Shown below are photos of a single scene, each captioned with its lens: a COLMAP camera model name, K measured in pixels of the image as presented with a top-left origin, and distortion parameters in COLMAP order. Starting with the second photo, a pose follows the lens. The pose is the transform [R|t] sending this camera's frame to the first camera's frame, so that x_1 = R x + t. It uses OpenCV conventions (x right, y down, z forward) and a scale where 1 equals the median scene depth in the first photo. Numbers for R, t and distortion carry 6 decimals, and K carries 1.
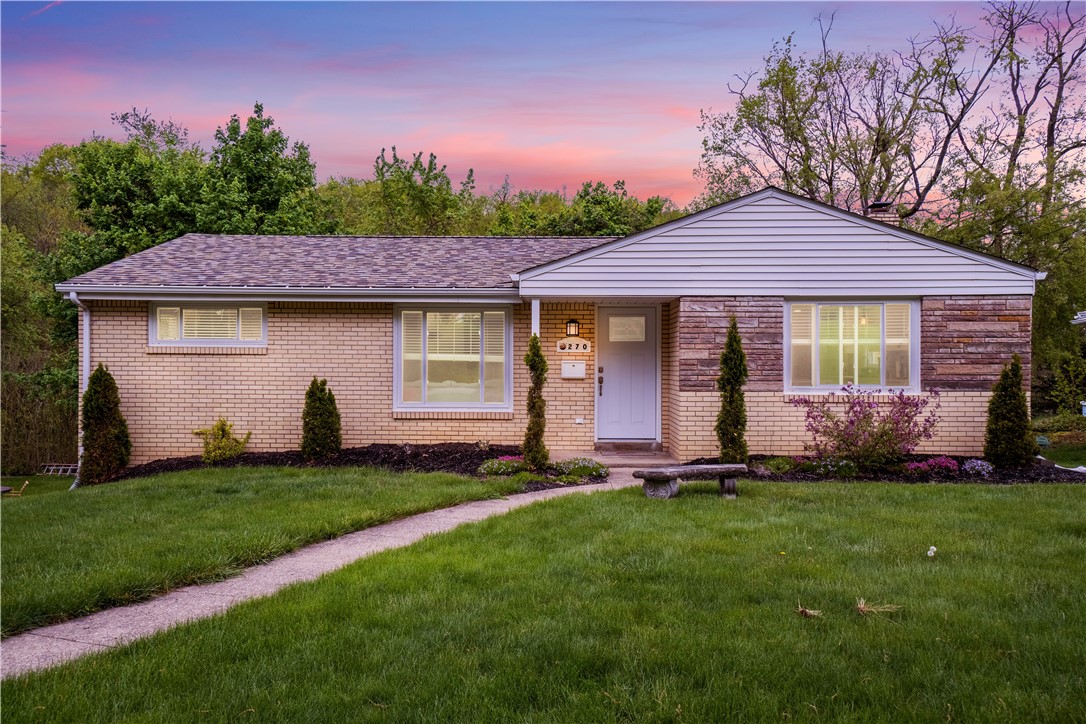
lens RADIAL K [[847.9, 0, 532.9], [0, 847.9, 364.6], [0, 0, 1]] dist [0.001206, 0.016456]
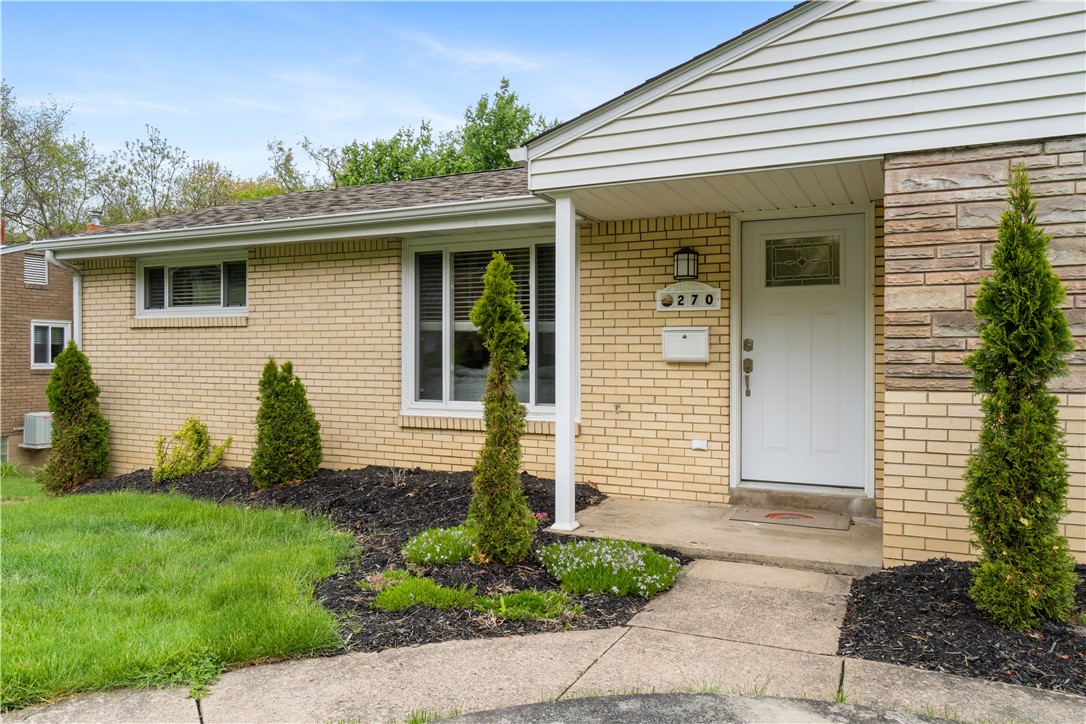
lens RADIAL K [[769.9, 0, 538.7], [0, 769.9, 360.8], [0, 0, 1]] dist [0.003891, 0.001647]
pose [[0.916162, 0.000678, -0.400807, 0.159476], [0.000246, 0.999997, 0.002253, 0.015416], [0.400808, -0.002163, 0.916160, 0.555925]]
